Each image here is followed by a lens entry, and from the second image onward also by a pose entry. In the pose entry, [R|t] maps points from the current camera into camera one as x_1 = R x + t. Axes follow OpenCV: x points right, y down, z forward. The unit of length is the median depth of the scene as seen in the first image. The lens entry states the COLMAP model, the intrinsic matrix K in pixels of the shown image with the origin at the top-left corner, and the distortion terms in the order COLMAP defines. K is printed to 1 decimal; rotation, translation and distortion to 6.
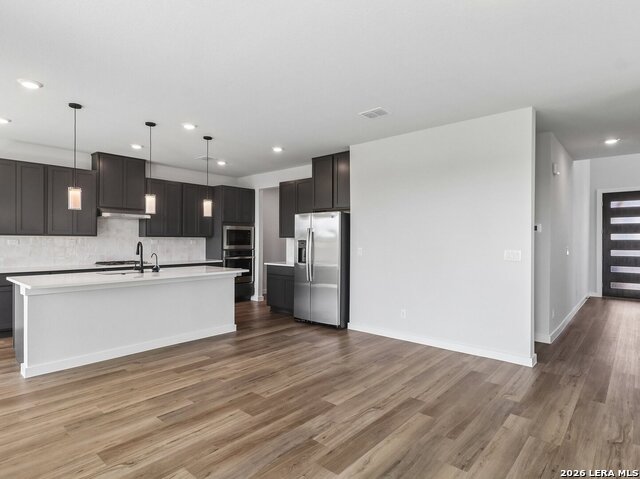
lens RADIAL K [[367.4, 0, 319.1], [0, 367.4, 239.2], [0, 0, 1]] dist [0.007113, 0.000315]
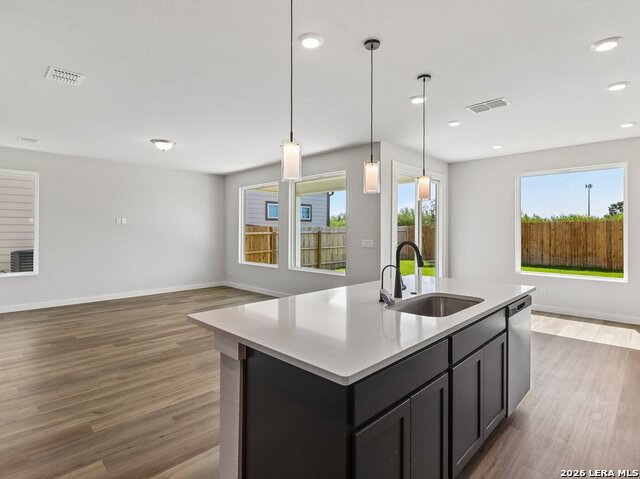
lens RADIAL K [[334.1, 0, 320.6], [0, 334.1, 235.6], [0, 0, 1]] dist [0.004967, -0.000143]
pose [[-0.999093, -0.001271, 0.042567, -0.573040], [-0.000780, 0.999933, 0.011551, -0.002803], [-0.042579, 0.011507, -0.999027, 2.227920]]
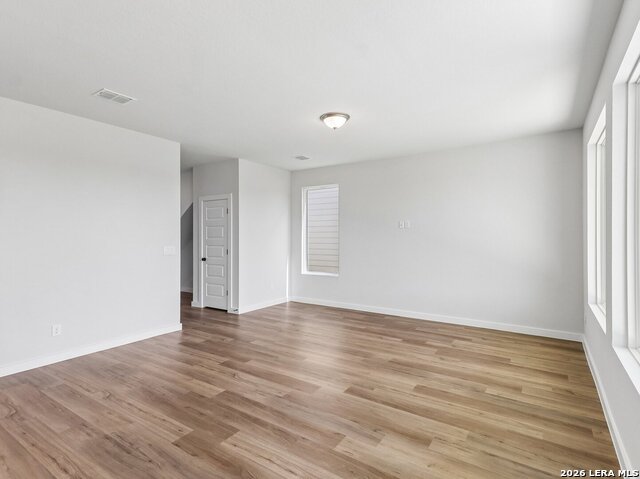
lens RADIAL K [[334.1, 0, 320.6], [0, 334.1, 236.7], [0, 0, 1]] dist [0.004967, -0.000143]
pose [[-0.153070, -0.000856, 0.988215, -0.942621], [0.002064, 0.999997, 0.001186, -0.008546], [-0.988213, 0.002221, -0.153068, 0.834199]]
